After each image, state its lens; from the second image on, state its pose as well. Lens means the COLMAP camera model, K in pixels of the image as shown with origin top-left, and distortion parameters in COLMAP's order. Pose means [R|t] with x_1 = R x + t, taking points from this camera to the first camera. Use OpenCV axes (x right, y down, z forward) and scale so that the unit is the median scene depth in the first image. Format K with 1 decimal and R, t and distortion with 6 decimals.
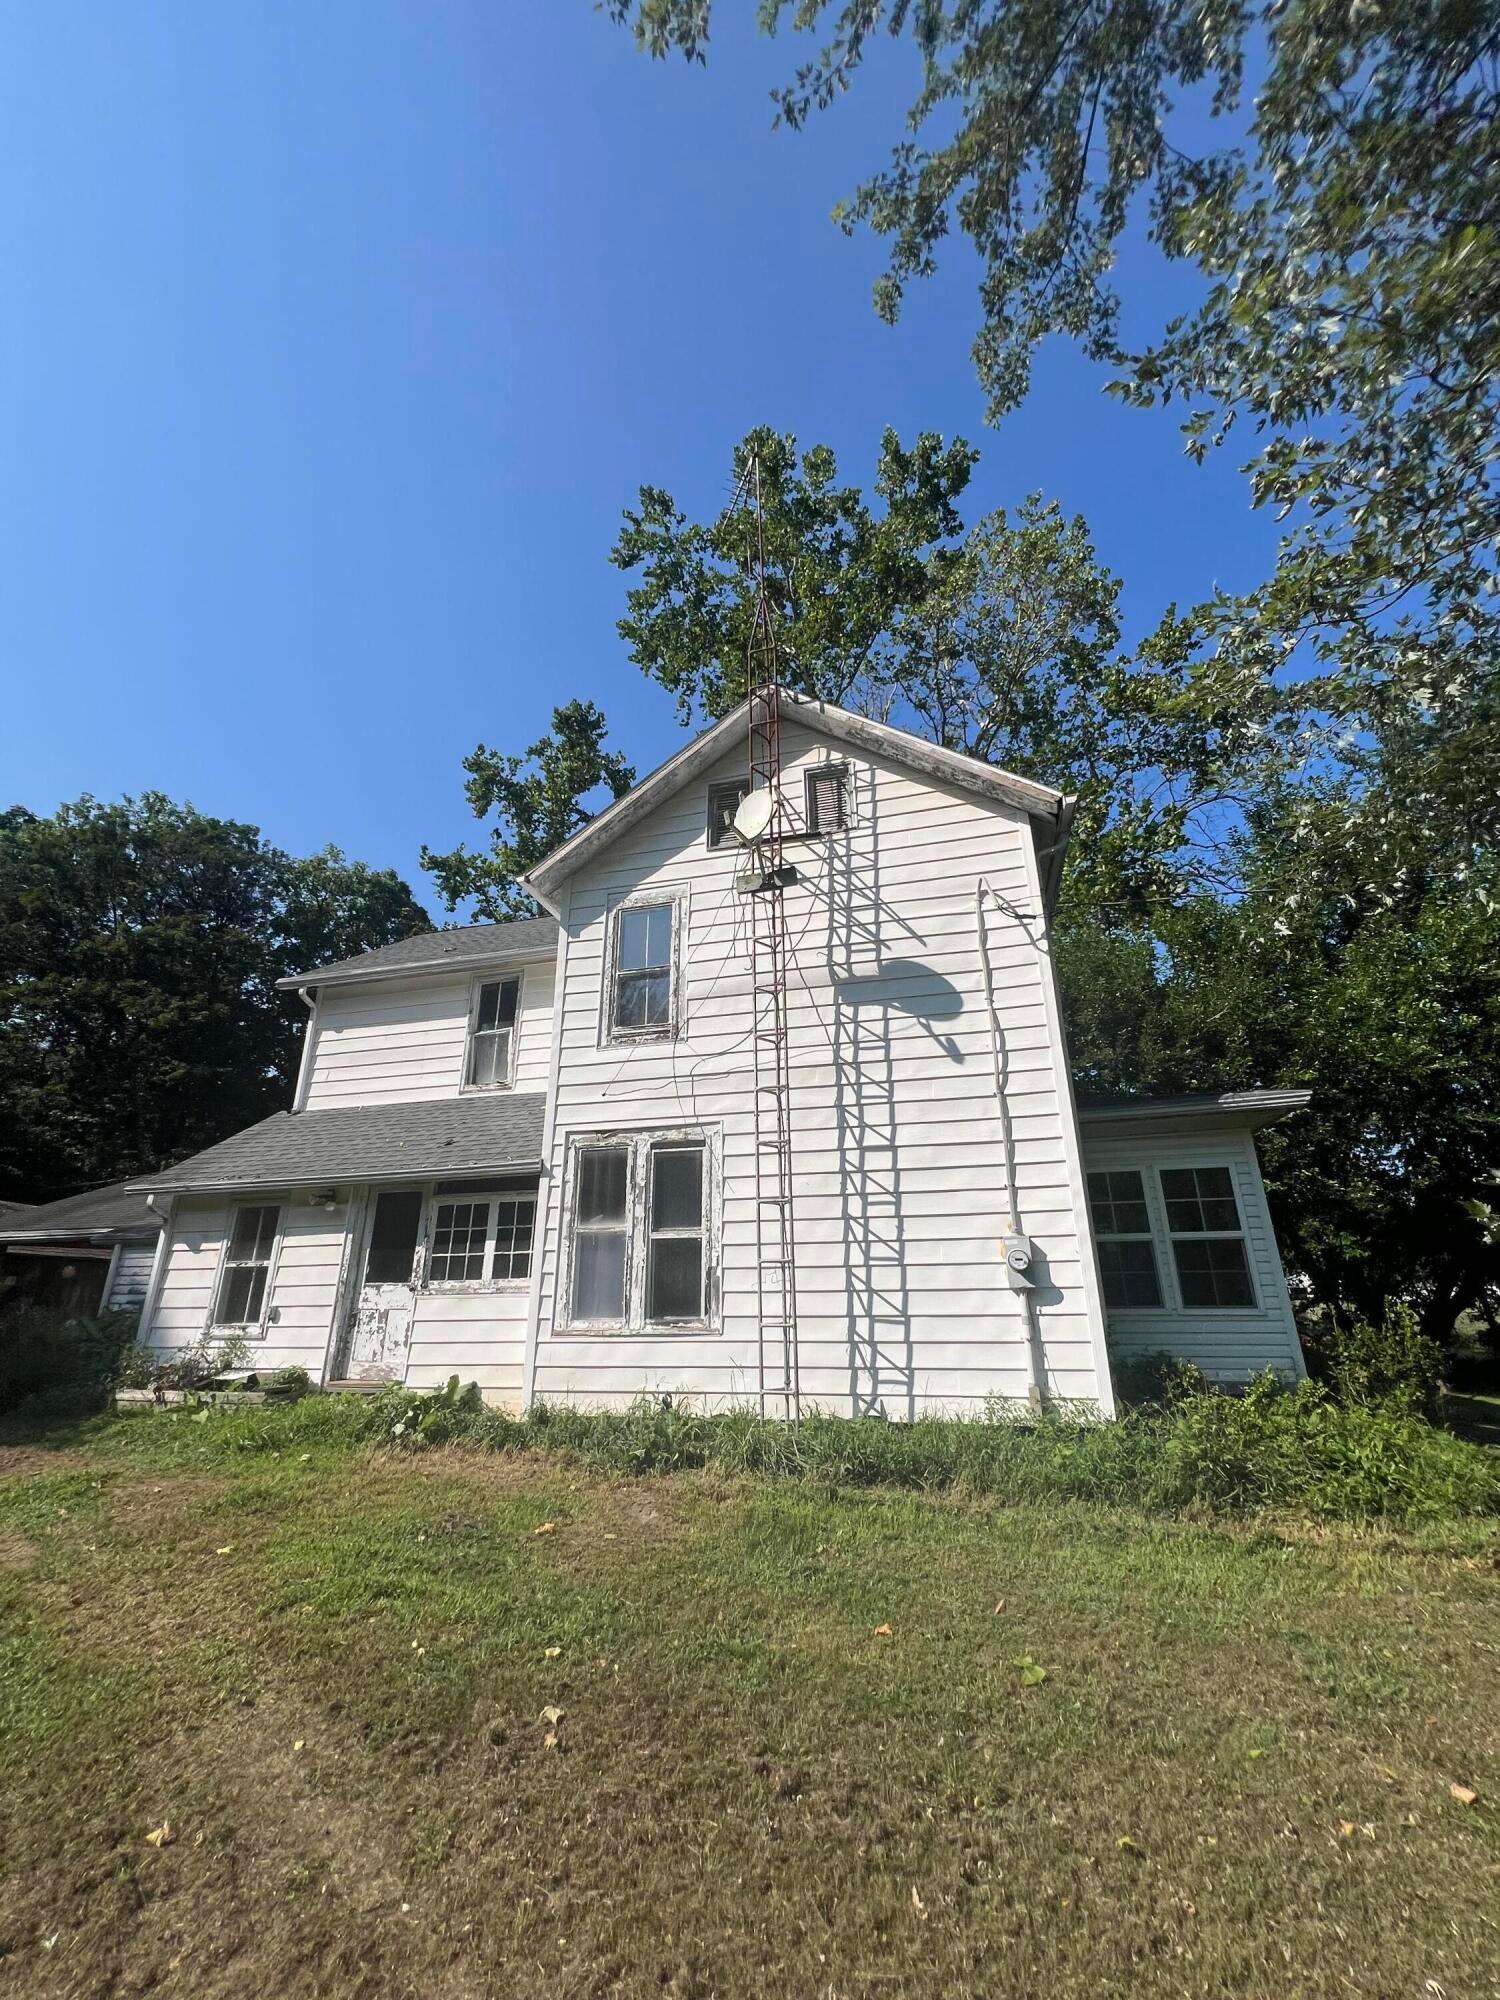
lens RADIAL K [[799.5, 0, 751.1], [0, 799.5, 1003.7], [0, 0, 1]] dist [-0.003445, 0.000003]
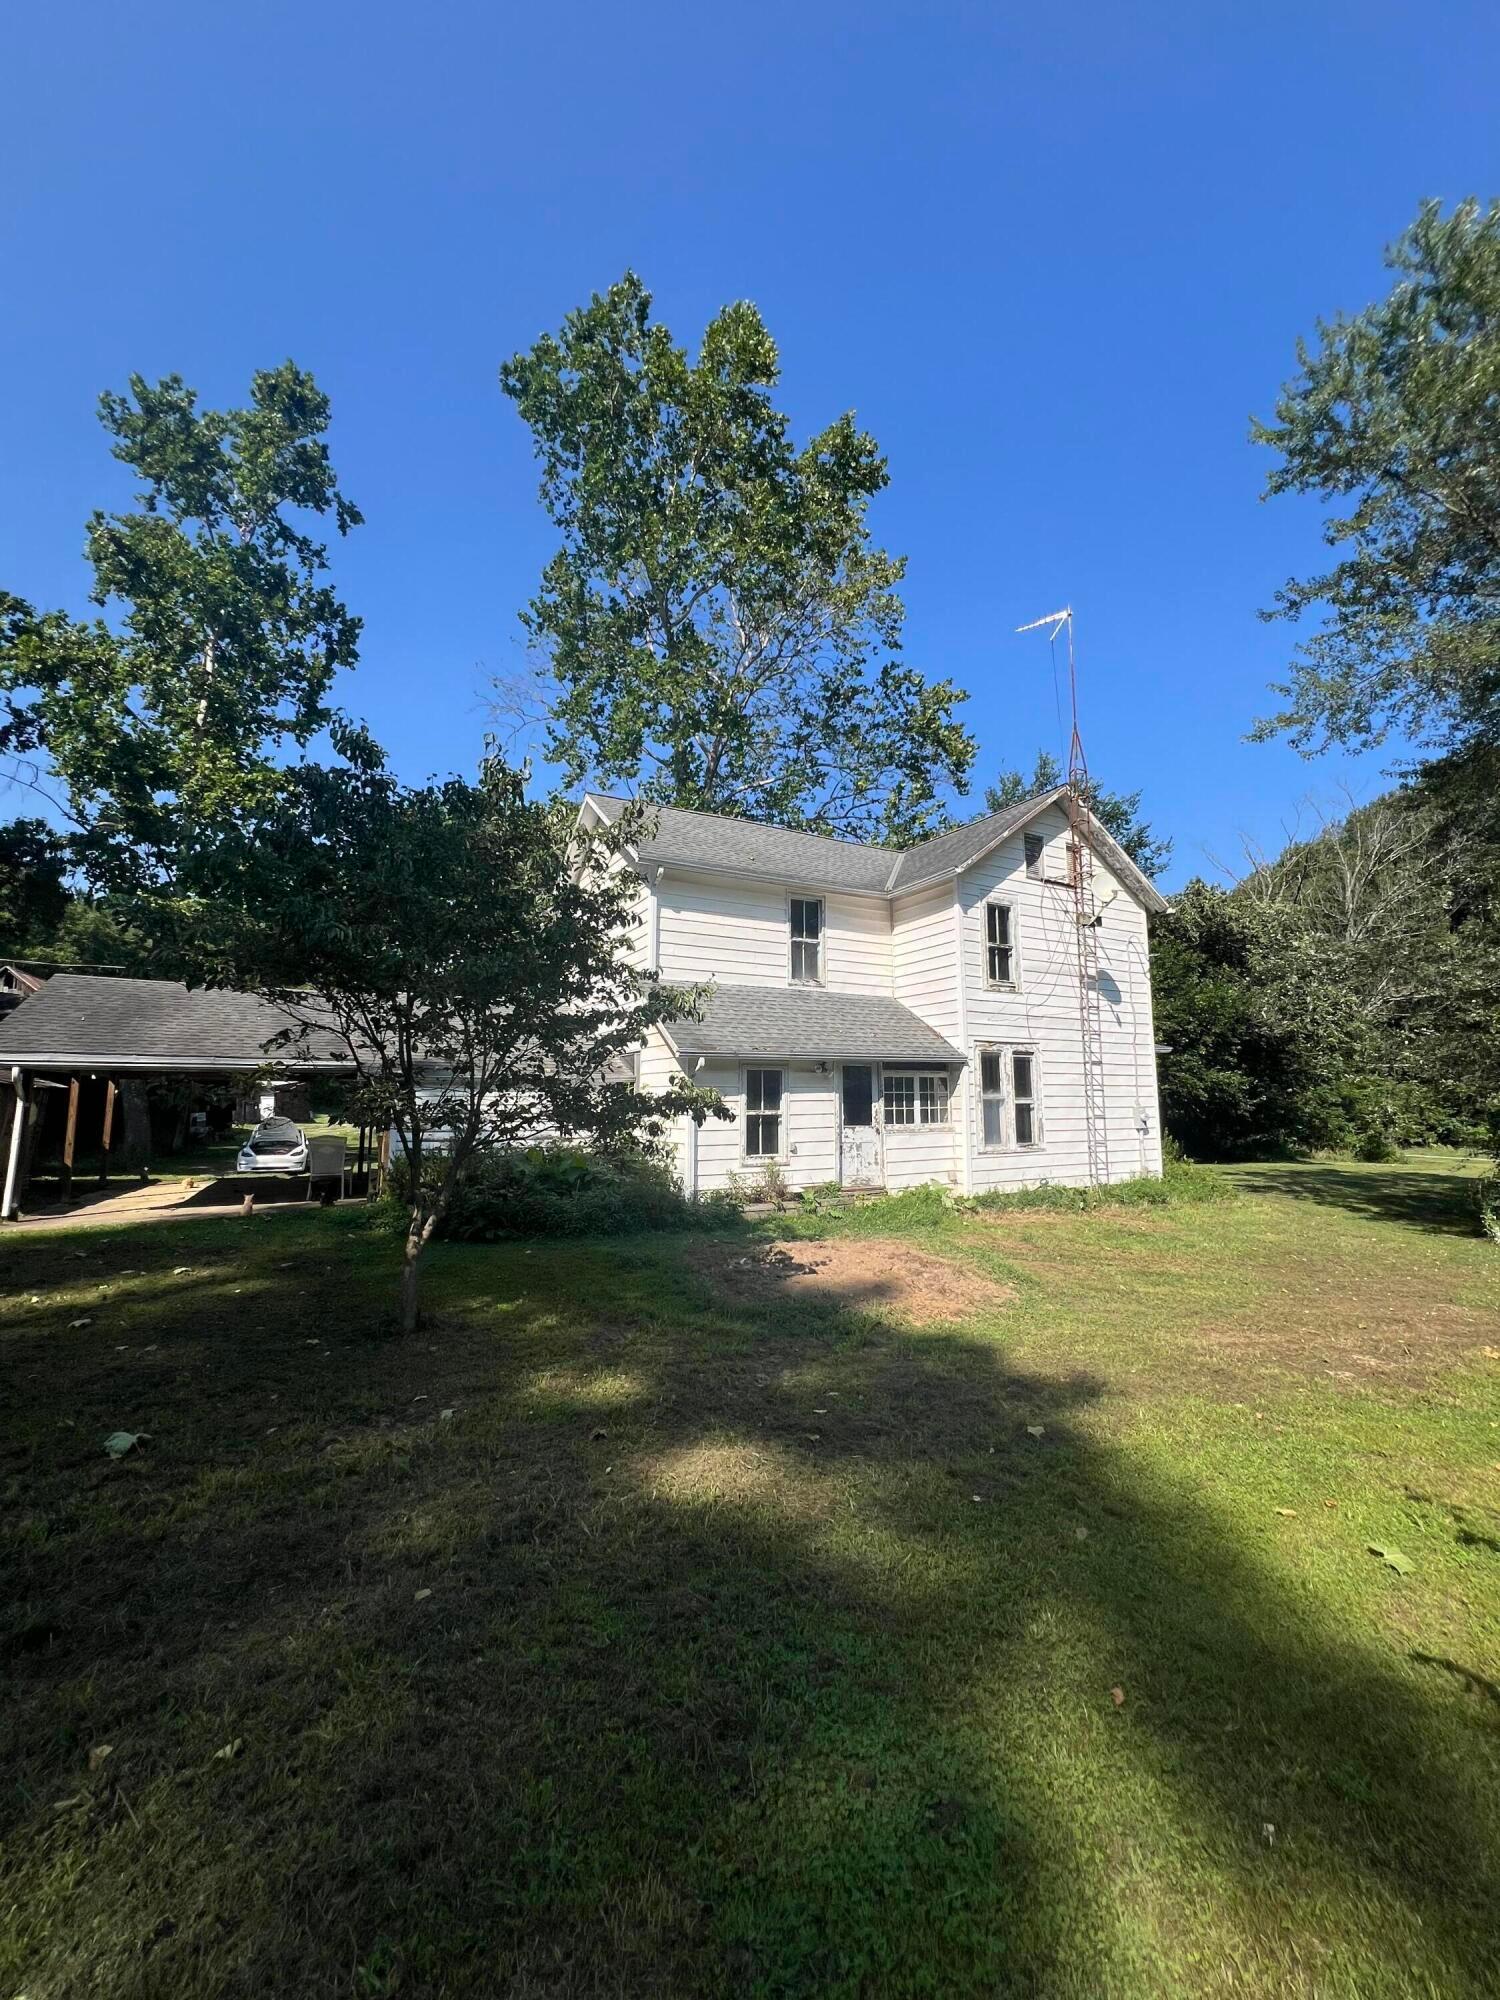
lens RADIAL K [[807.0, 0, 754.0], [0, 807.0, 1001.3], [0, 0, 1]] dist [-0.000603, 0.000051]
pose [[0.720935, 0.095450, 0.686398, -1.702888], [-0.243525, 0.962194, 0.121976, -0.011849], [-0.648806, -0.255092, 0.716924, 0.105247]]
